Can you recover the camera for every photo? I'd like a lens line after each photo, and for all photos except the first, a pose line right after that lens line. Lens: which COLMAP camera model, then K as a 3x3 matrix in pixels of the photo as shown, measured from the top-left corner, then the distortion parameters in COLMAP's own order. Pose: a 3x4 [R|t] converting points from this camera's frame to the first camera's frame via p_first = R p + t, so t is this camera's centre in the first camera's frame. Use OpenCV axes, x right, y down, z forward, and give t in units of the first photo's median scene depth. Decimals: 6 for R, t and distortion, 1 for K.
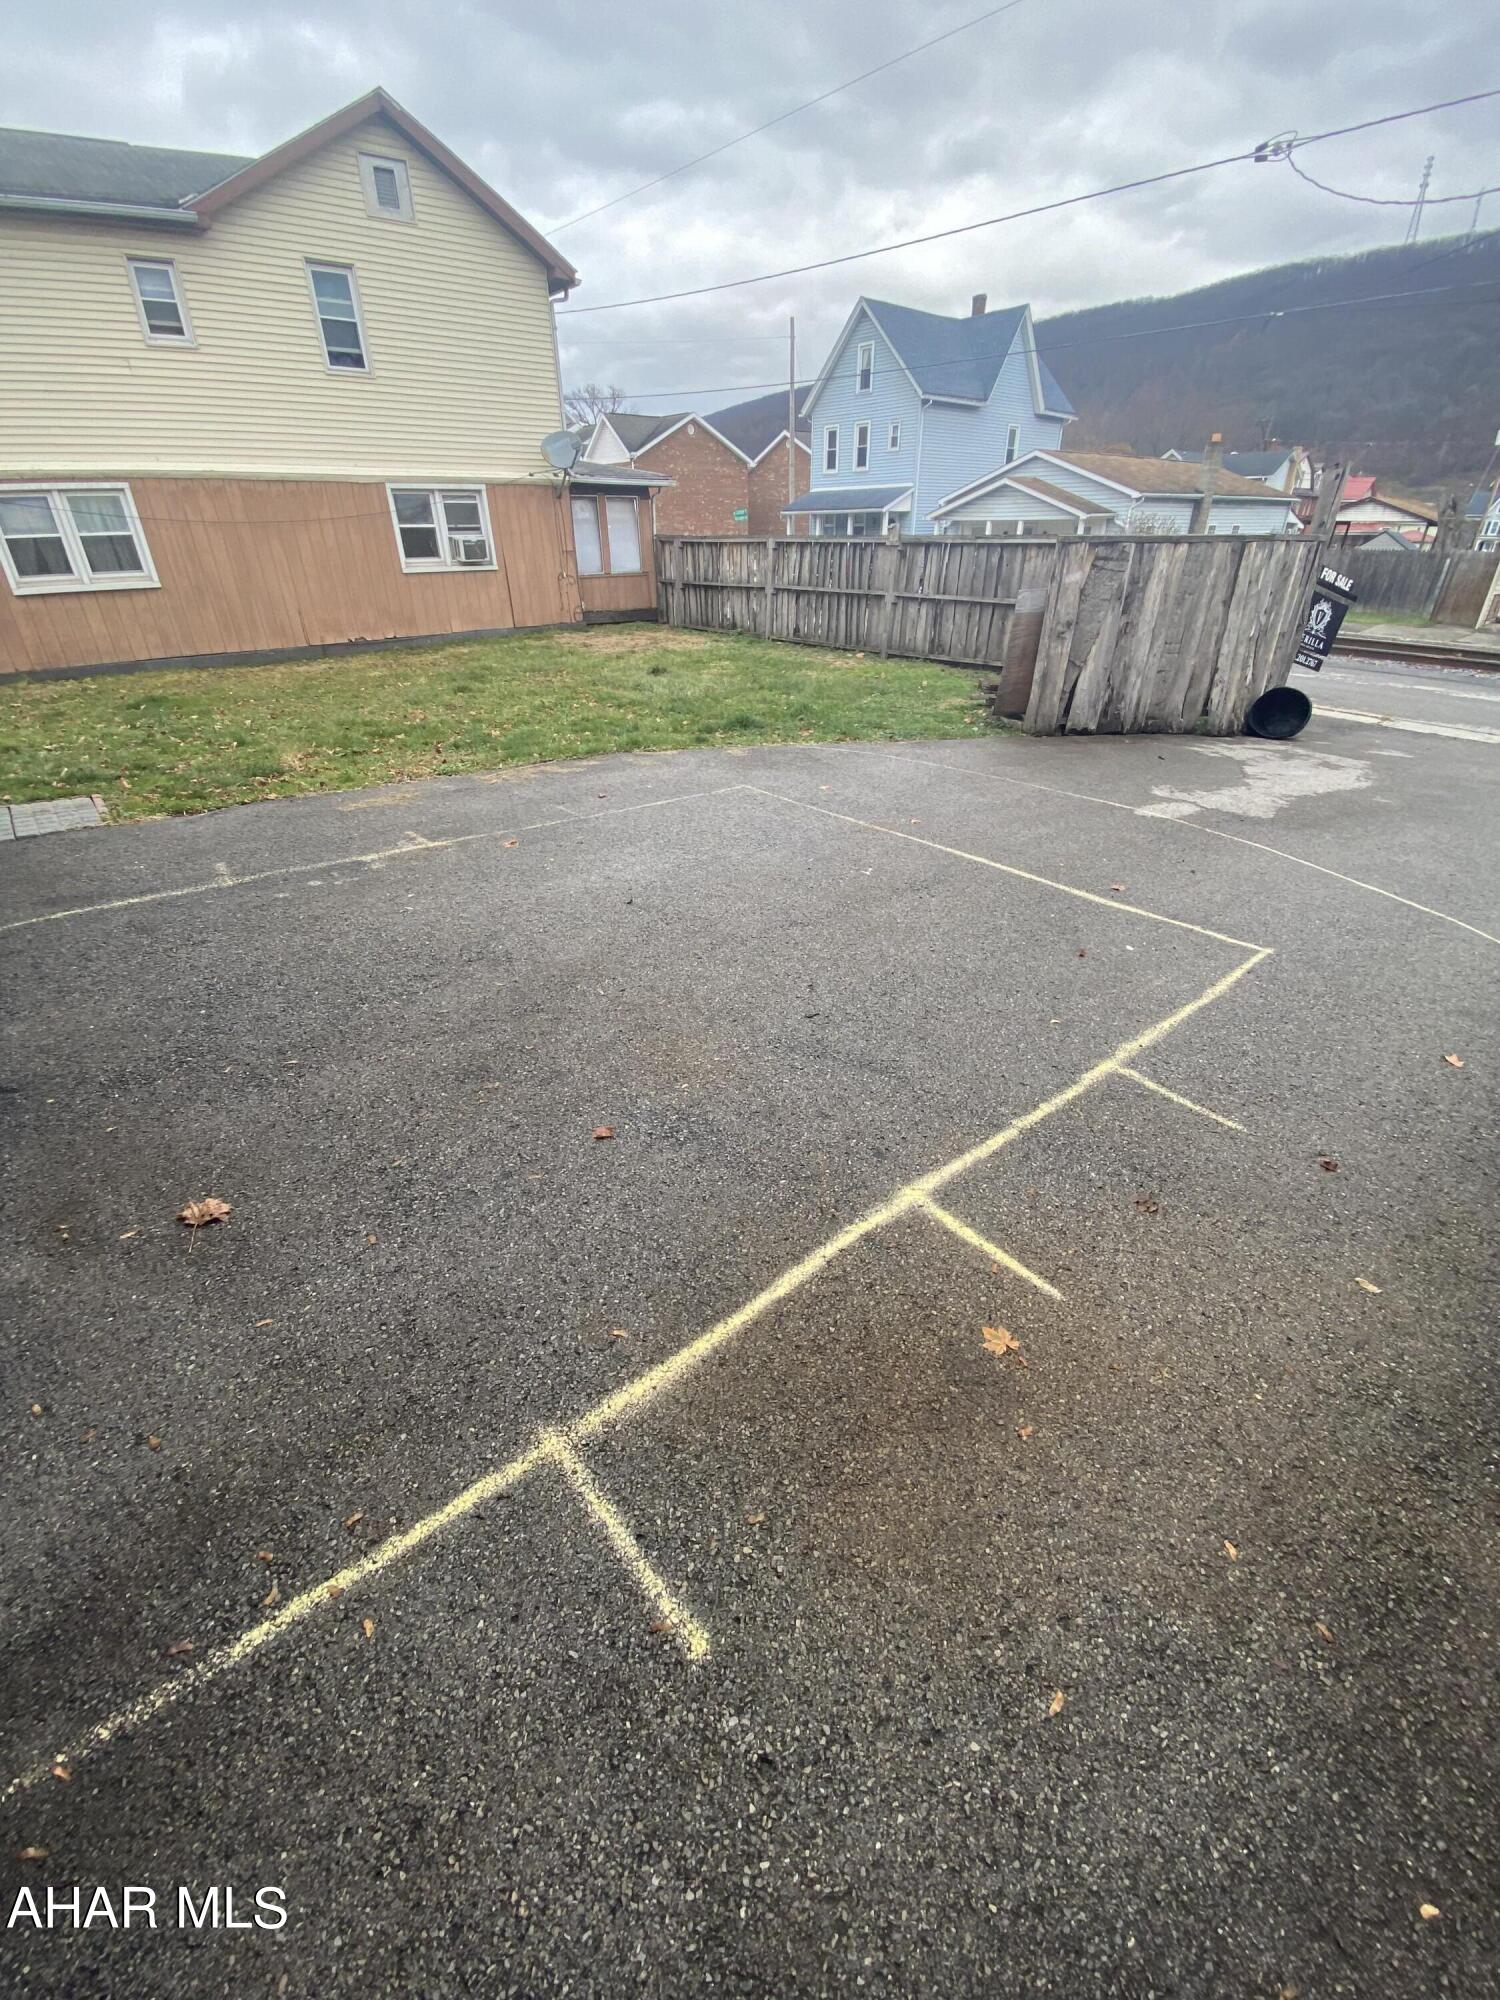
lens RADIAL K [[804.9, 0, 748.7], [0, 804.9, 986.5], [0, 0, 1]] dist [0.024371, -0.024685]
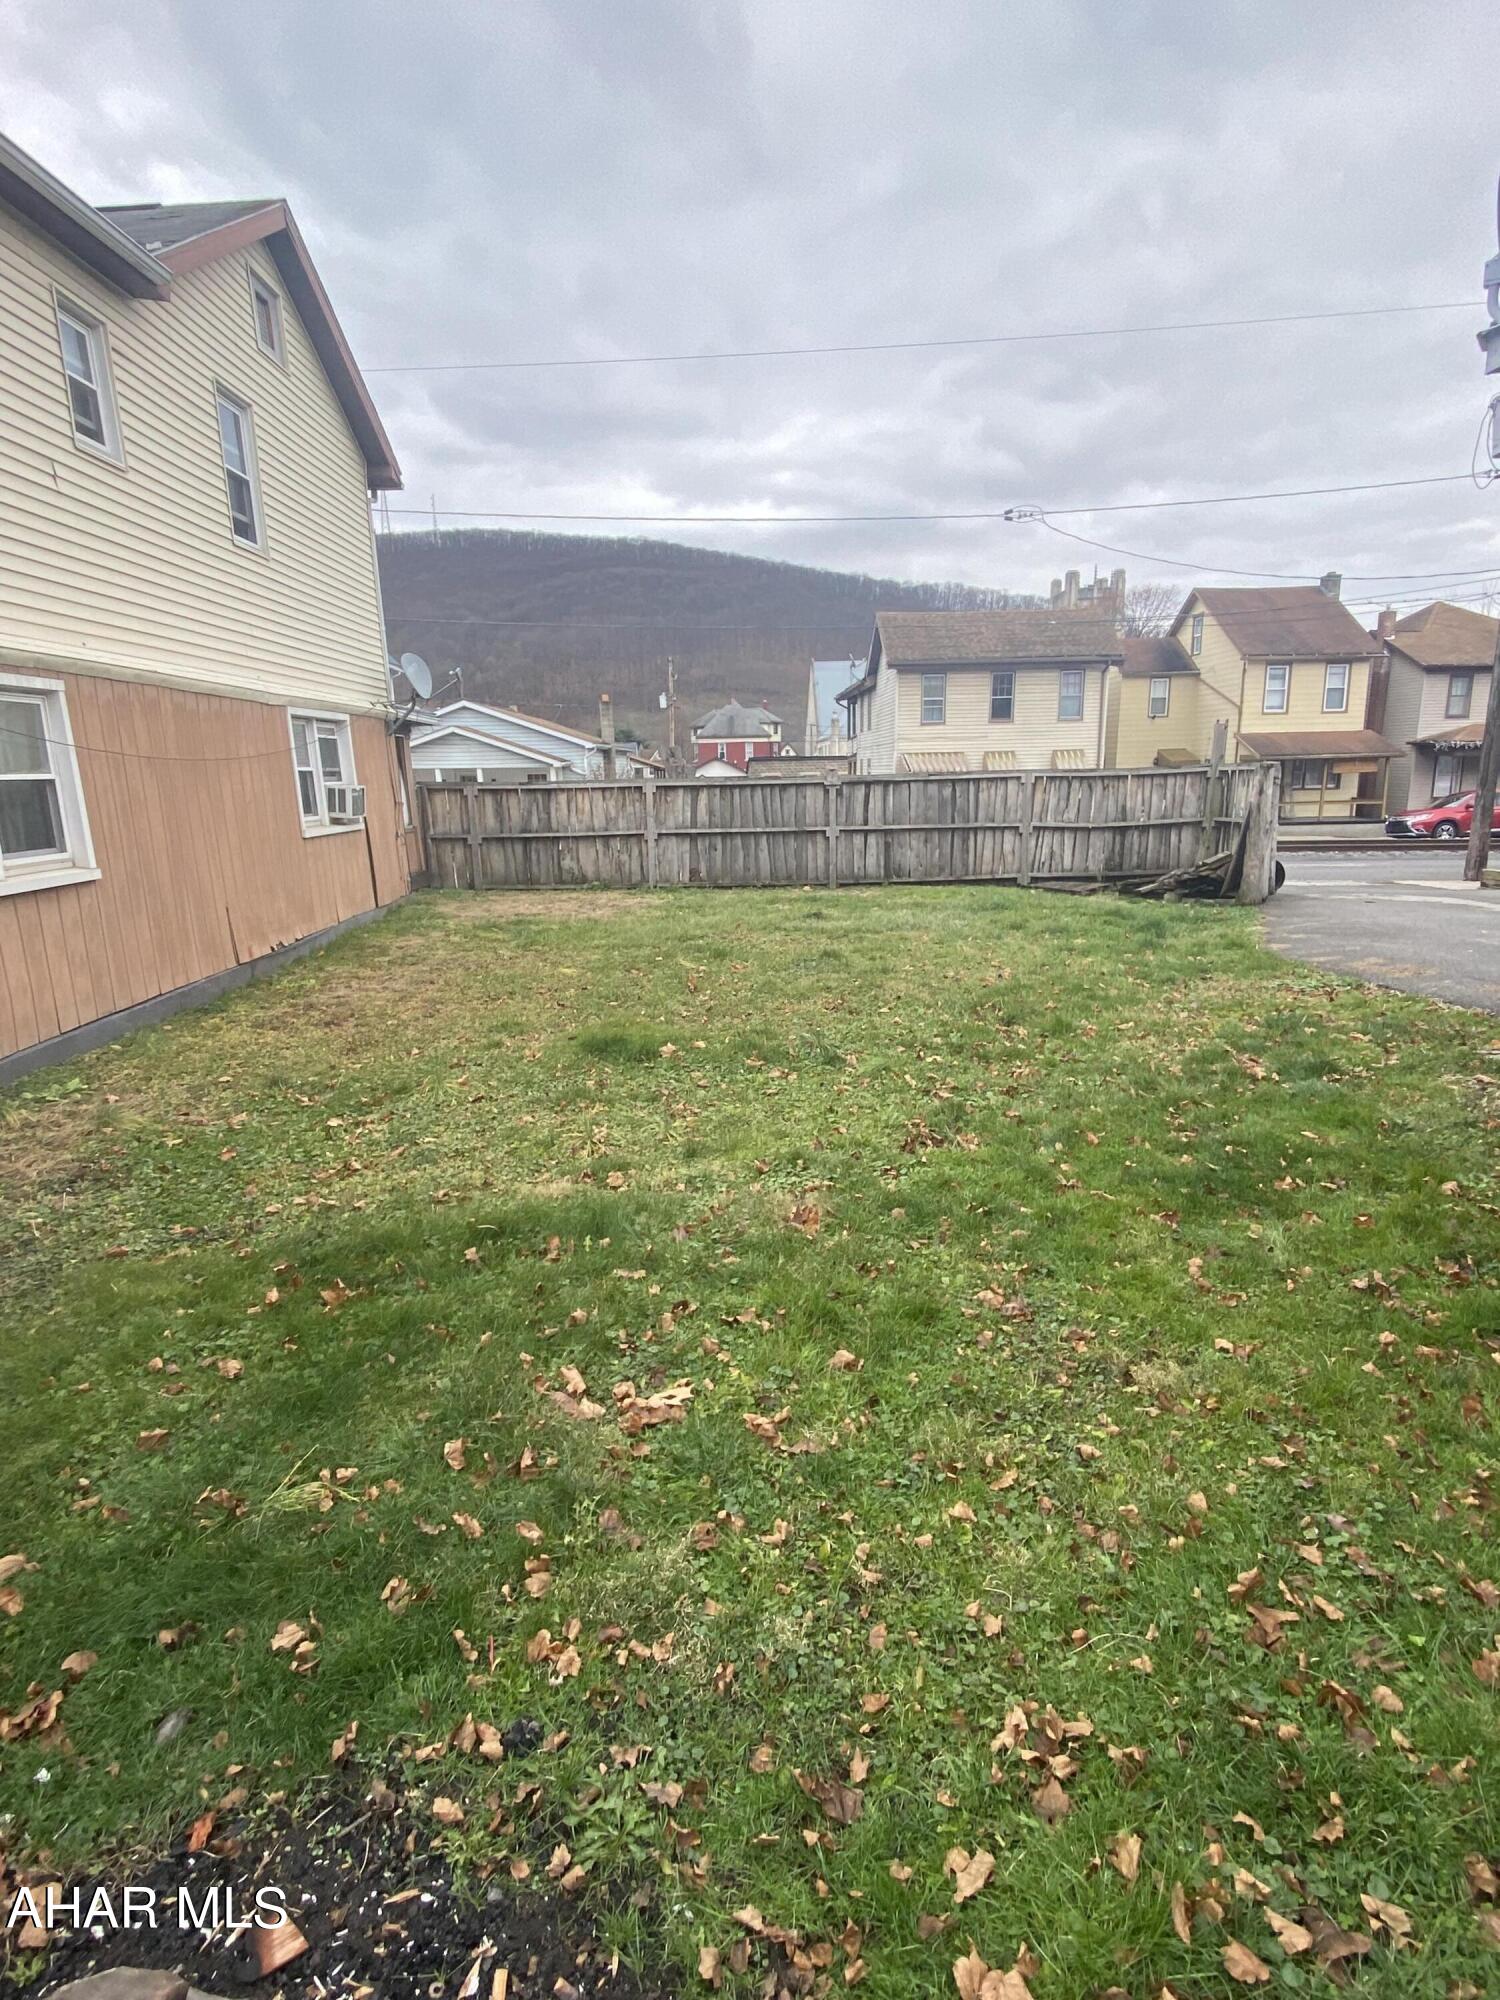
lens RADIAL K [[997.9, 0, 750.0], [0, 997.9, 1000.0], [0, 0, 1]] dist [0.111409, -0.115854]
pose [[0.634251, -0.177270, 0.752530, -0.868893], [0.392408, 0.912475, -0.115784, -0.190128], [-0.666139, 0.368734, 0.648300, 0.345669]]
